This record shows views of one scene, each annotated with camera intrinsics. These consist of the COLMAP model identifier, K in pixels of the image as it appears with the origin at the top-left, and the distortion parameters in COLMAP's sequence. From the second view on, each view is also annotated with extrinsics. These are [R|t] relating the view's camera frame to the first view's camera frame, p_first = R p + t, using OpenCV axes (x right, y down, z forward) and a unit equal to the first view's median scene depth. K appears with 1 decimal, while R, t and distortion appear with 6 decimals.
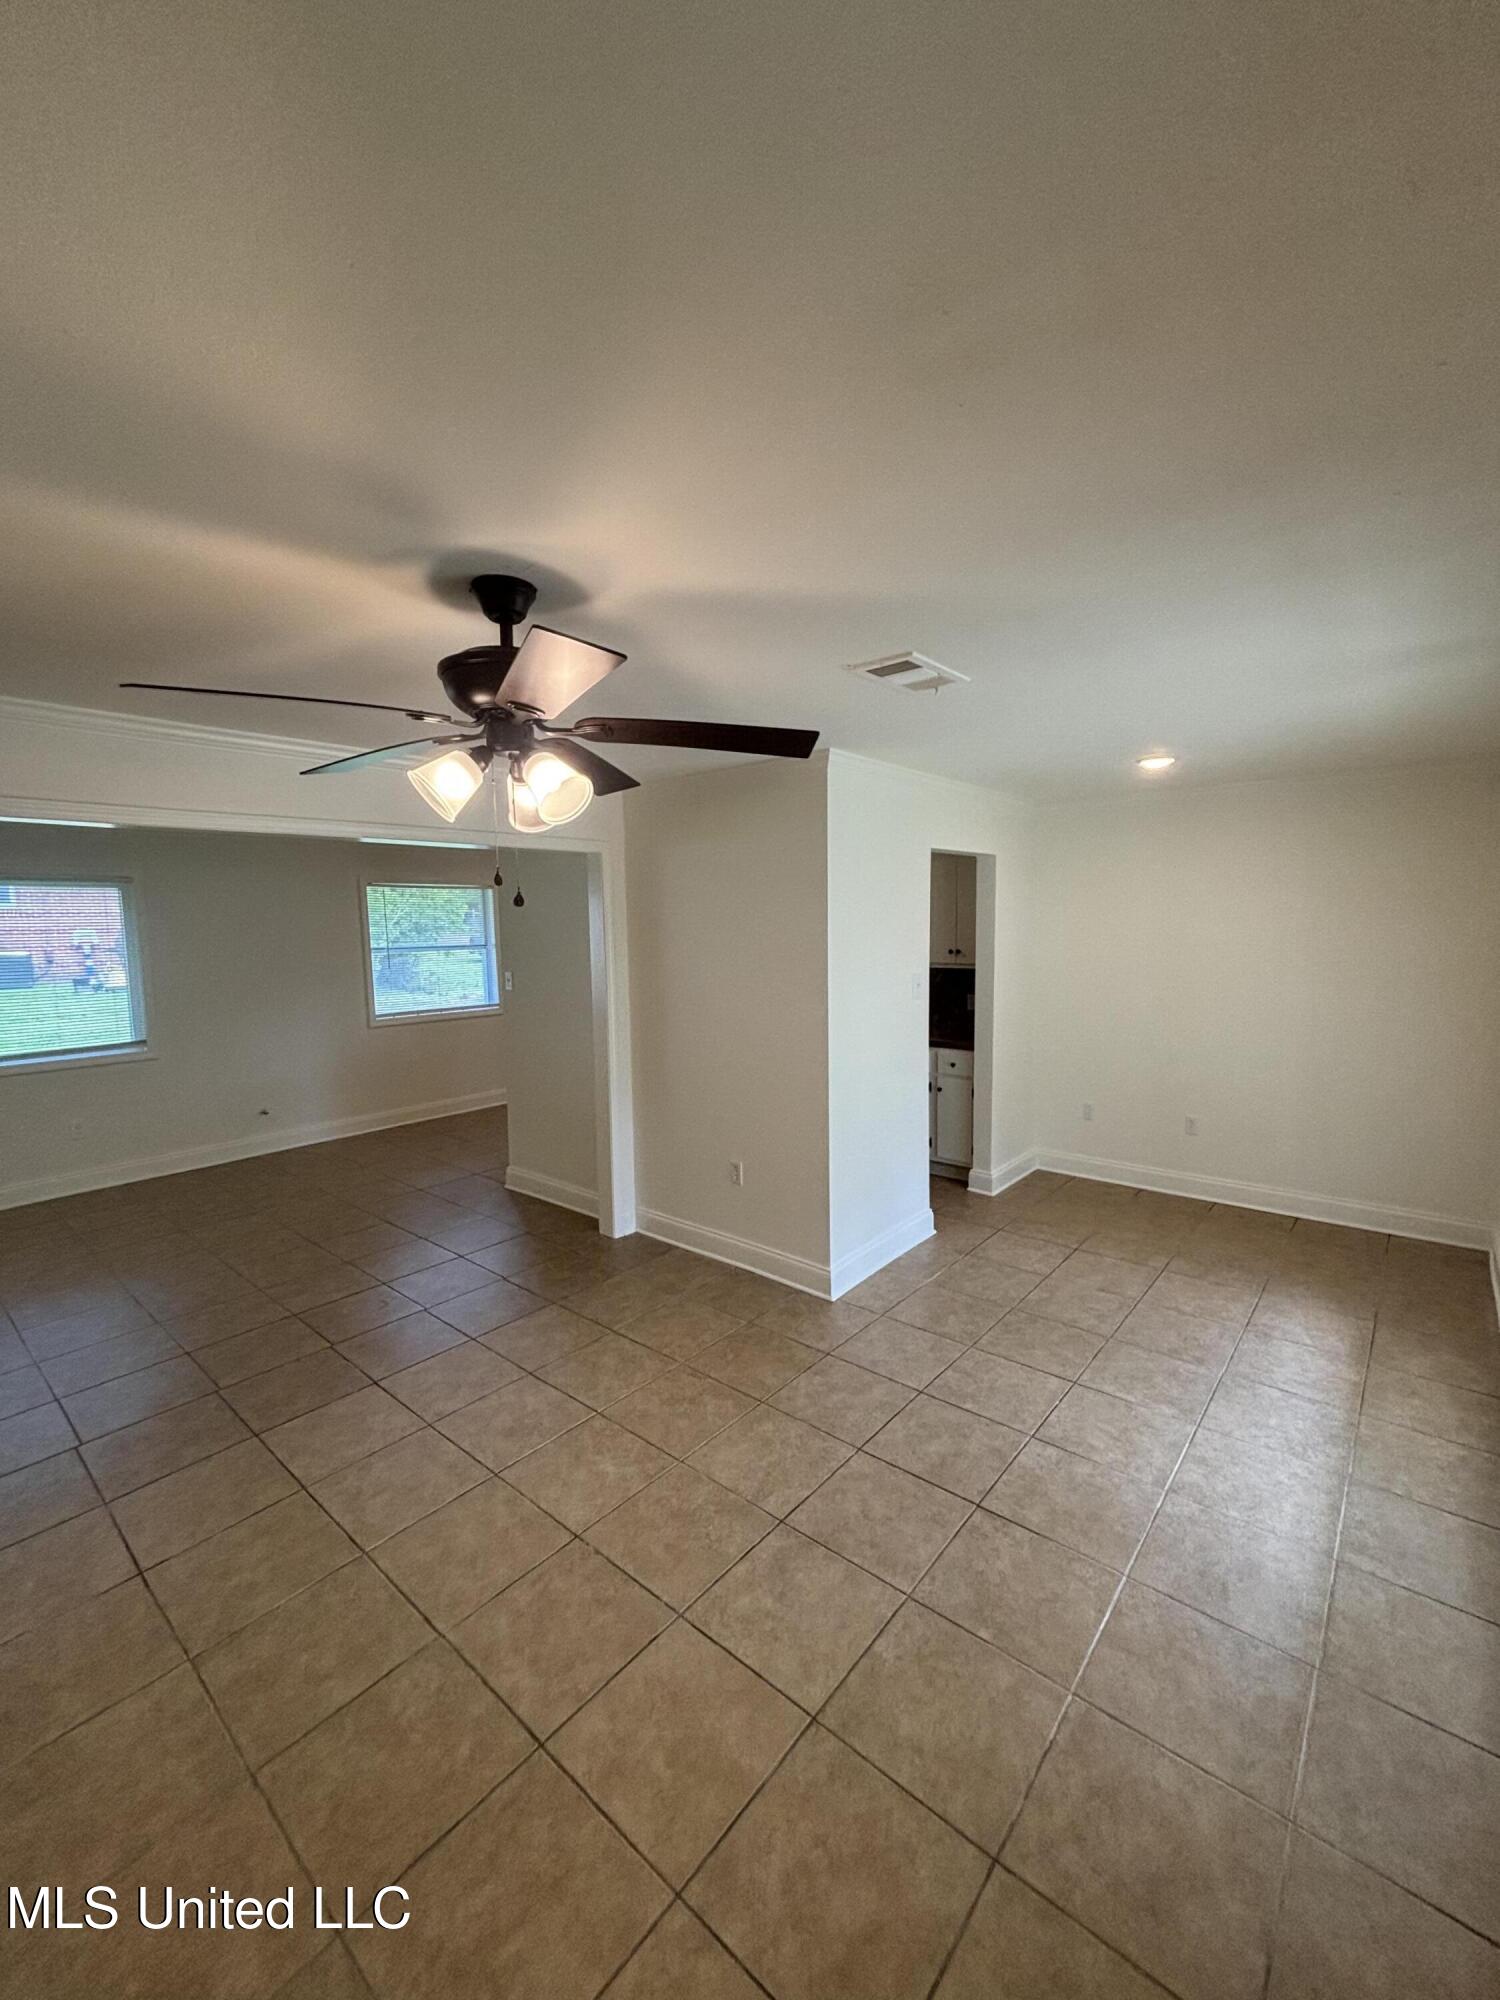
lens RADIAL K [[818.7, 0, 751.5], [0, 818.7, 997.8], [0, 0, 1]] dist [-0.000555, 0.005443]
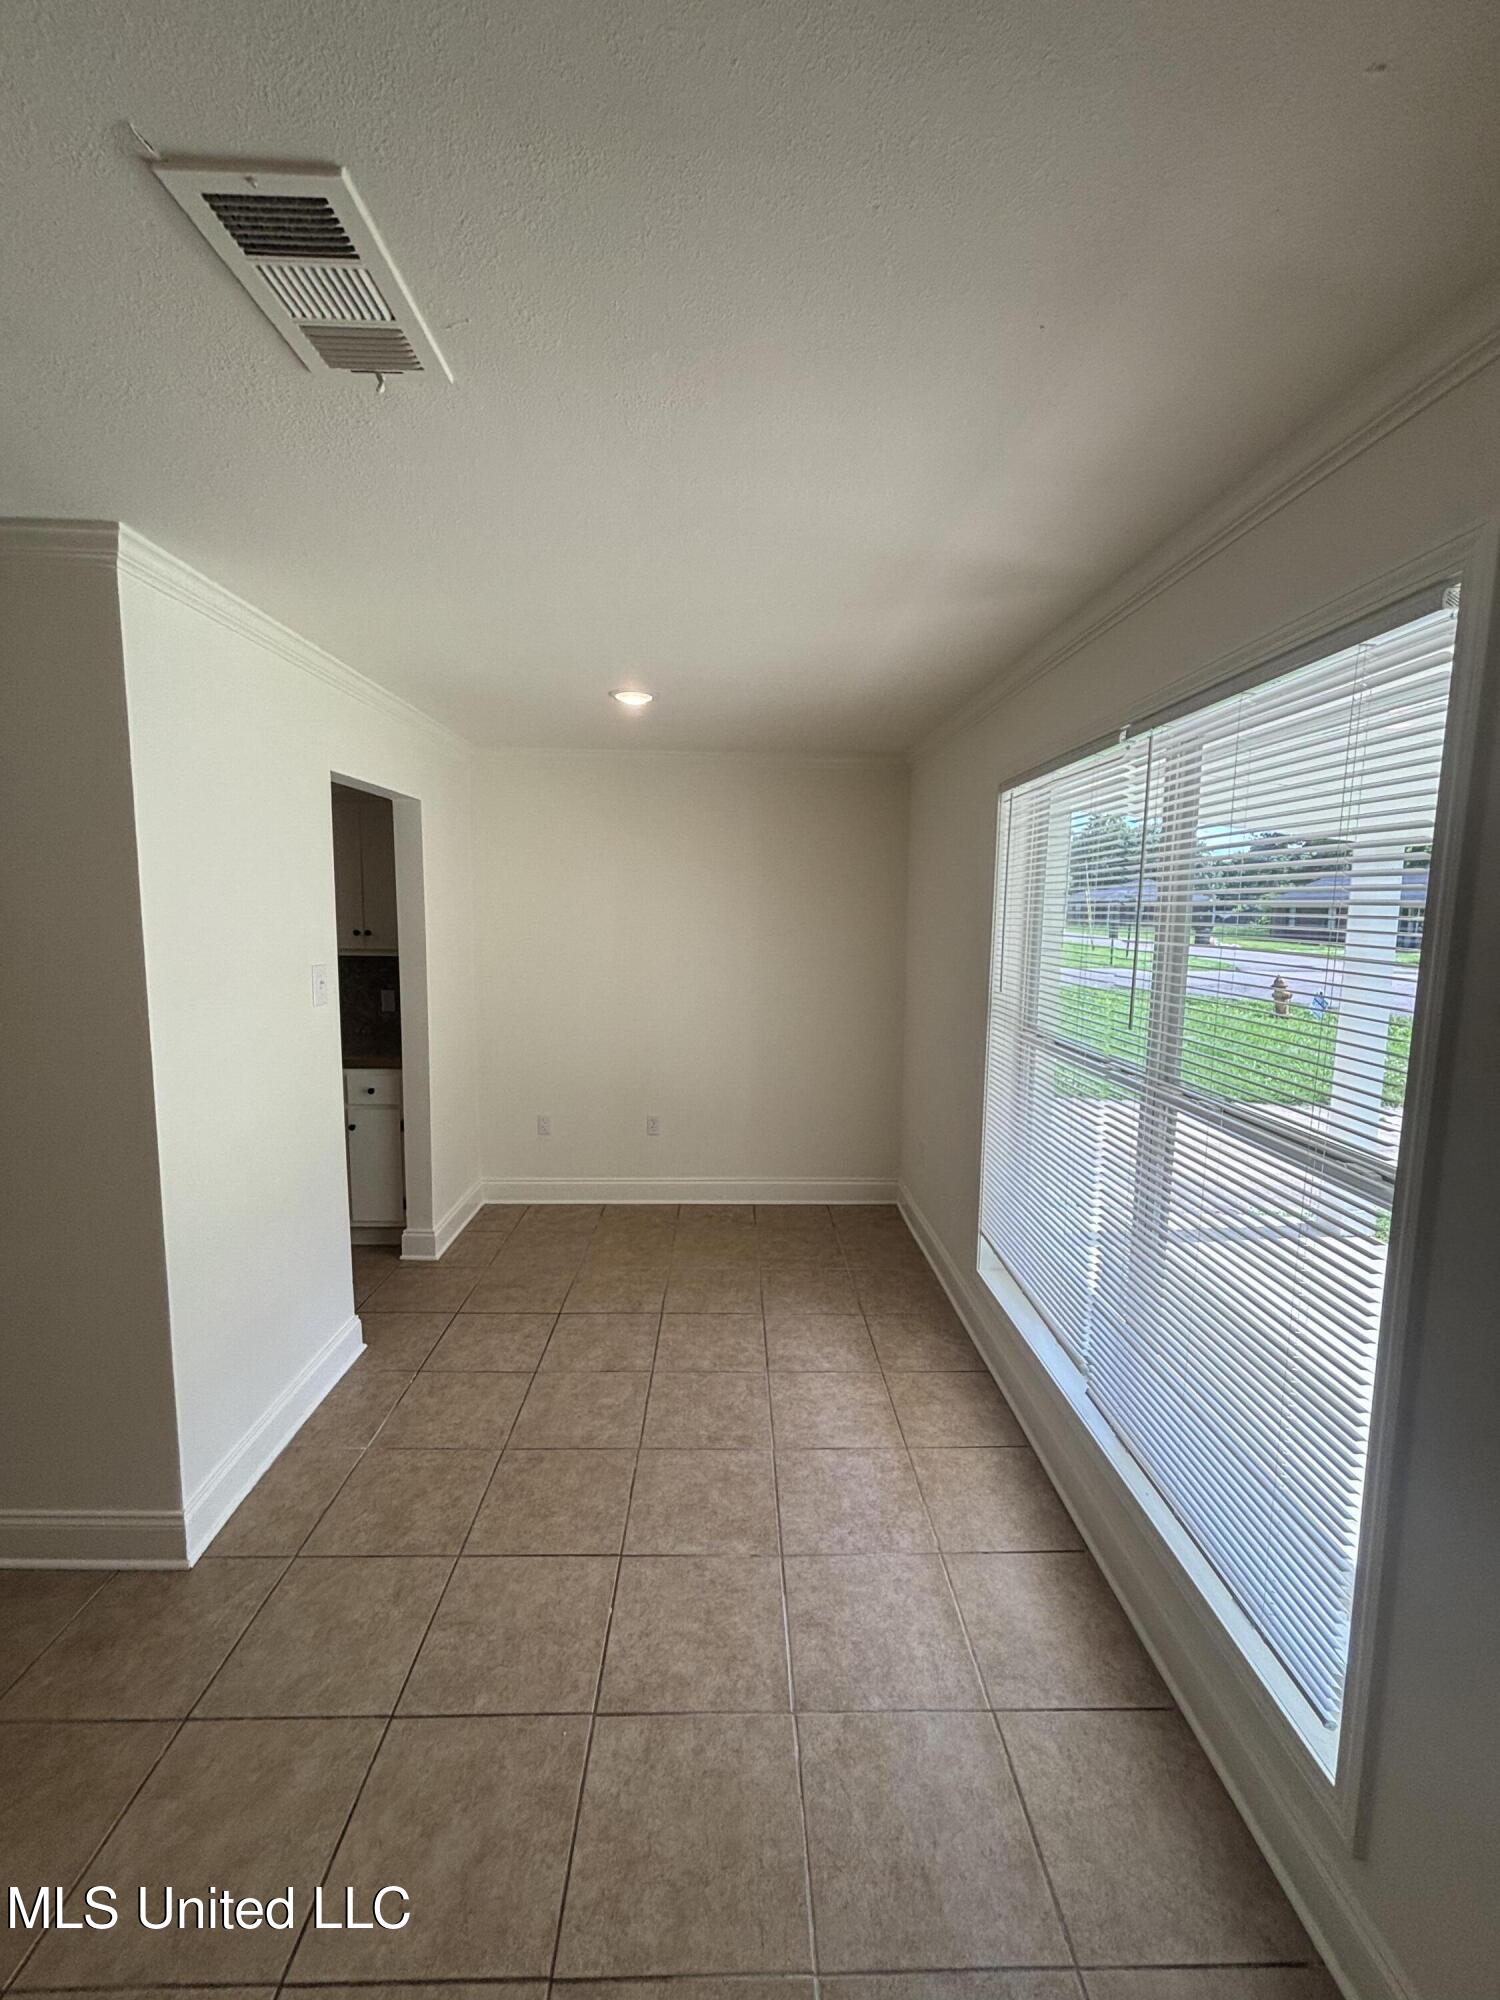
lens RADIAL K [[799.0, 0, 751.5], [0, 799.0, 996.1], [0, 0, 1]] dist [-0.030951, 0.009730]
pose [[0.740921, -0.048273, 0.669855, 0.047333], [0.034732, 0.998833, 0.033563, -0.018143], [-0.670693, -0.001602, 0.741733, 0.381850]]
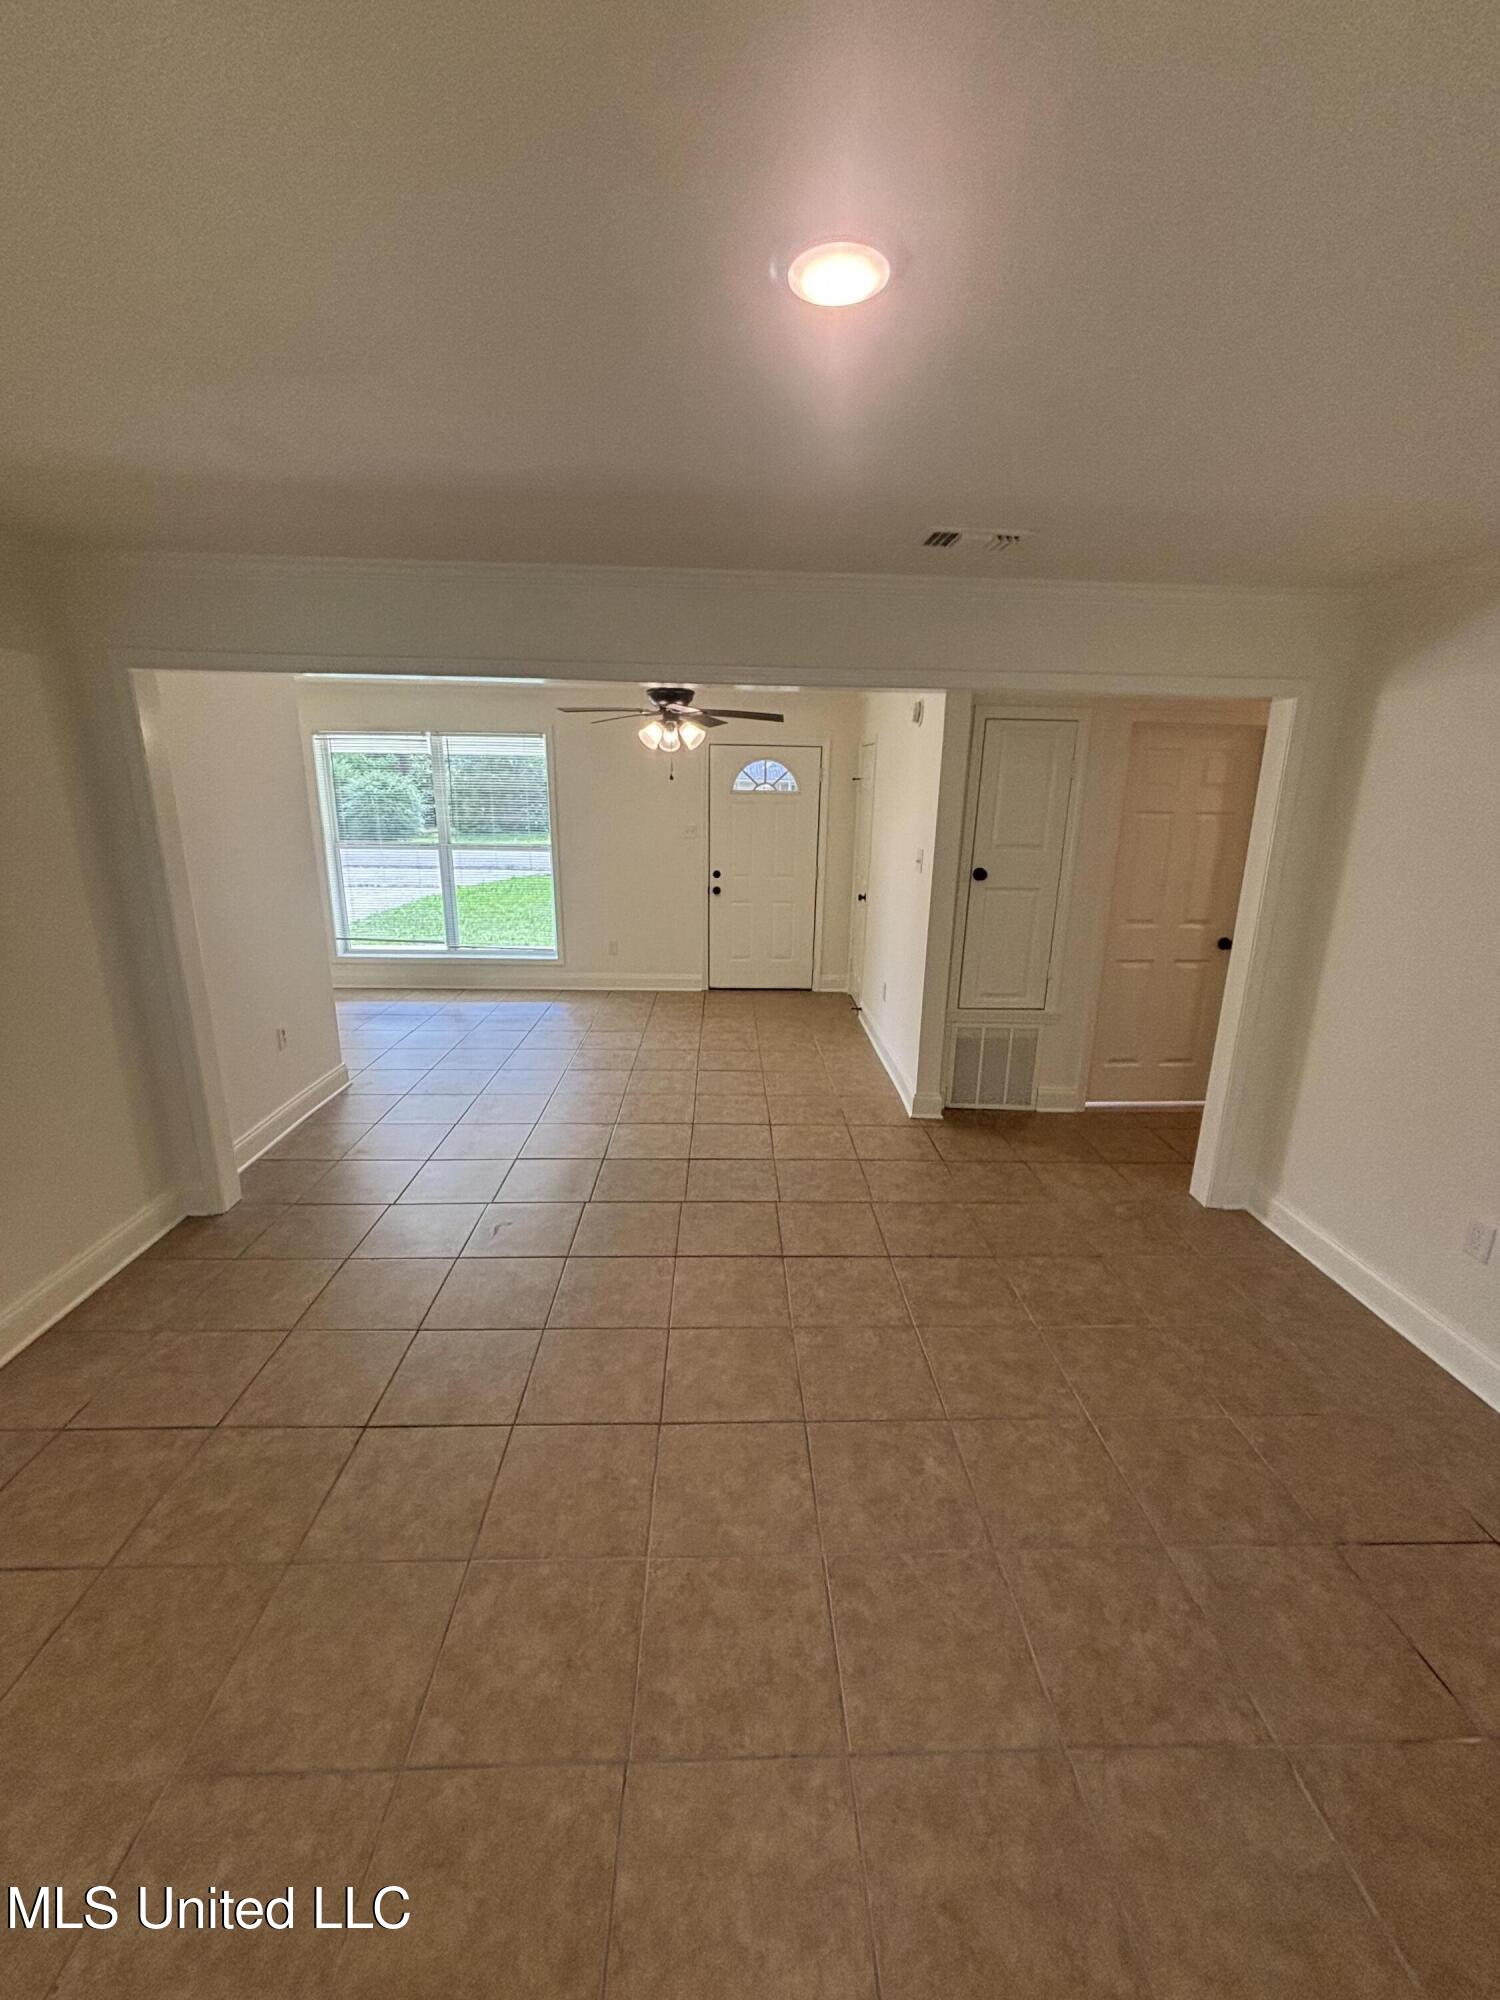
lens RADIAL K [[814.8, 0, 750.0], [0, 814.8, 994.2], [0, 0, 1]] dist [0.007844, -0.000718]
pose [[-0.674822, -0.175590, 0.716787, -1.347029], [0.060392, 0.954884, 0.290772, -0.111348], [-0.735505, 0.239508, -0.633773, 1.439925]]
